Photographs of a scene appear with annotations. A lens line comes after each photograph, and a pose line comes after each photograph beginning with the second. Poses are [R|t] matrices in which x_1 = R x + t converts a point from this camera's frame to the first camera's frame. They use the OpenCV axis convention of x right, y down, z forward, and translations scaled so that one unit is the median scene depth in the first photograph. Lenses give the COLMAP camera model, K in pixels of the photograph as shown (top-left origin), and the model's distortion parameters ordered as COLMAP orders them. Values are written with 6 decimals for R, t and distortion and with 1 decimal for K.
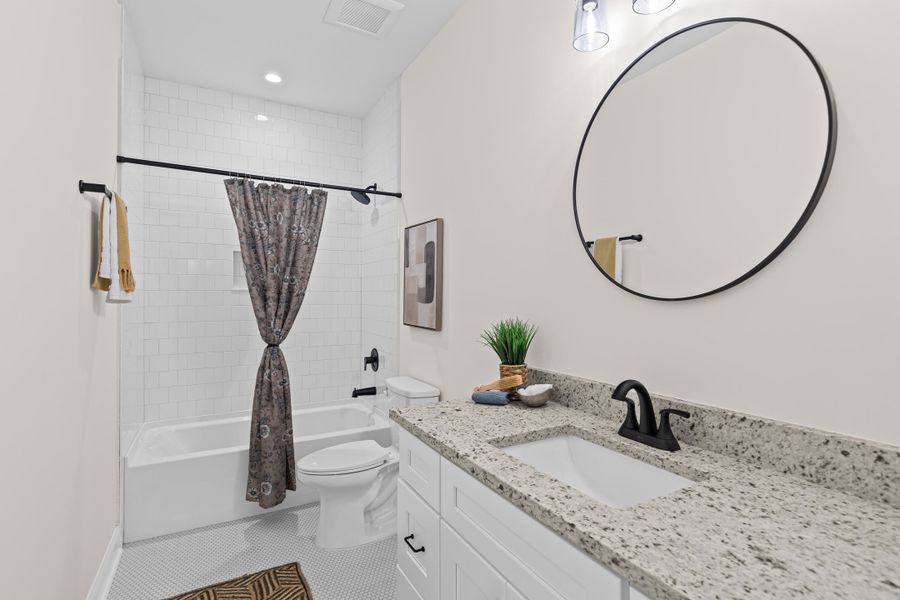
lens RADIAL K [[440.4, 0, 450.0], [0, 440.4, 300.0], [0, 0, 1]] dist [0.001641, 0.000219]
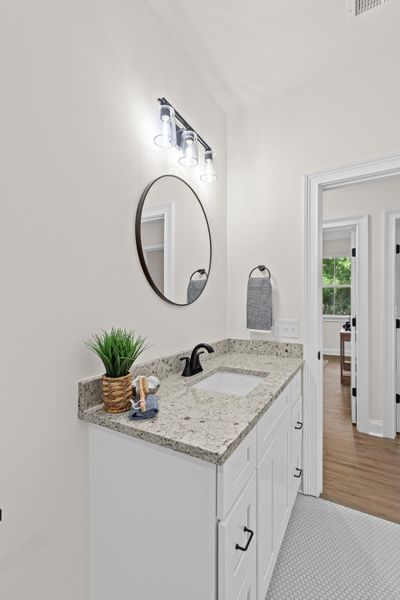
lens RADIAL K [[272.7, 0, 200.0], [0, 272.7, 300.0], [0, 0, 1]] dist [0.001911, 0.000295]
pose [[-0.508552, -0.023663, 0.860706, -1.043570], [0.001903, 0.999589, 0.028606, -0.099085], [-0.861029, 0.016186, -0.508298, 2.455473]]
